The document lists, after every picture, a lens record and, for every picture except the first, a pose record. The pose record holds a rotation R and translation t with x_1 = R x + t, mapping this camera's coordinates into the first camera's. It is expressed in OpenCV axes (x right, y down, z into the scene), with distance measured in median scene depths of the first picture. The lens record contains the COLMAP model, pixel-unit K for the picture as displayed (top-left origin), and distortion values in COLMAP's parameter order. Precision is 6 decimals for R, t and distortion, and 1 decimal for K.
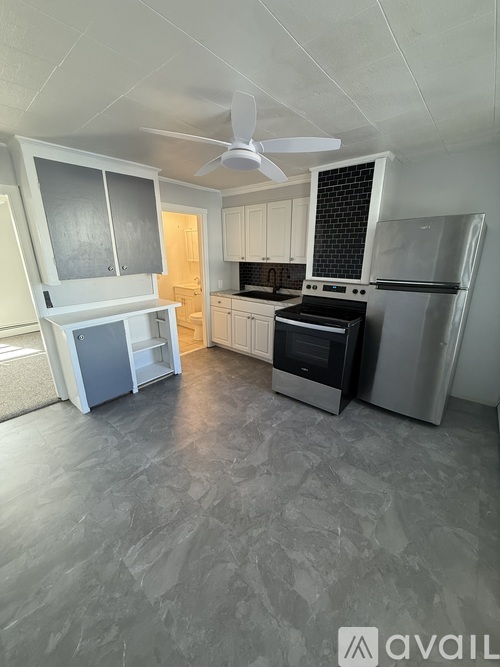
lens RADIAL K [[264.8, 0, 251.0], [0, 264.8, 331.2], [0, 0, 1]] dist [-0.001255, 0.000483]
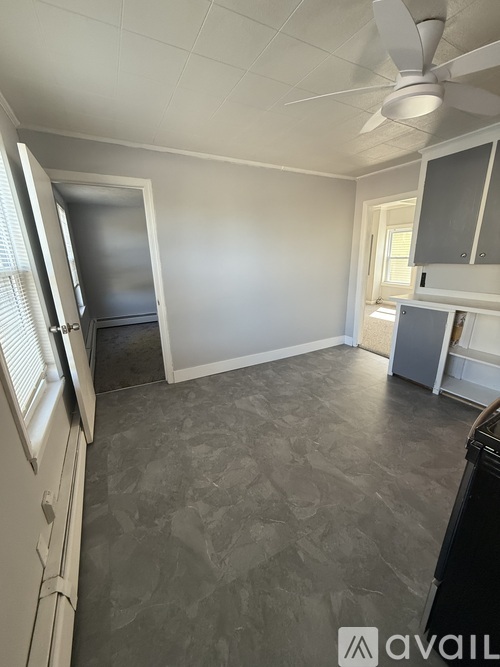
lens RADIAL K [[264.8, 0, 251.0], [0, 264.8, 331.2], [0, 0, 1]] dist [-0.001255, 0.000483]
pose [[-0.369316, 0.273026, -0.888292, 0.969120], [-0.253001, 0.890222, 0.378807, -0.254782], [0.894201, 0.364639, -0.259698, 1.050976]]
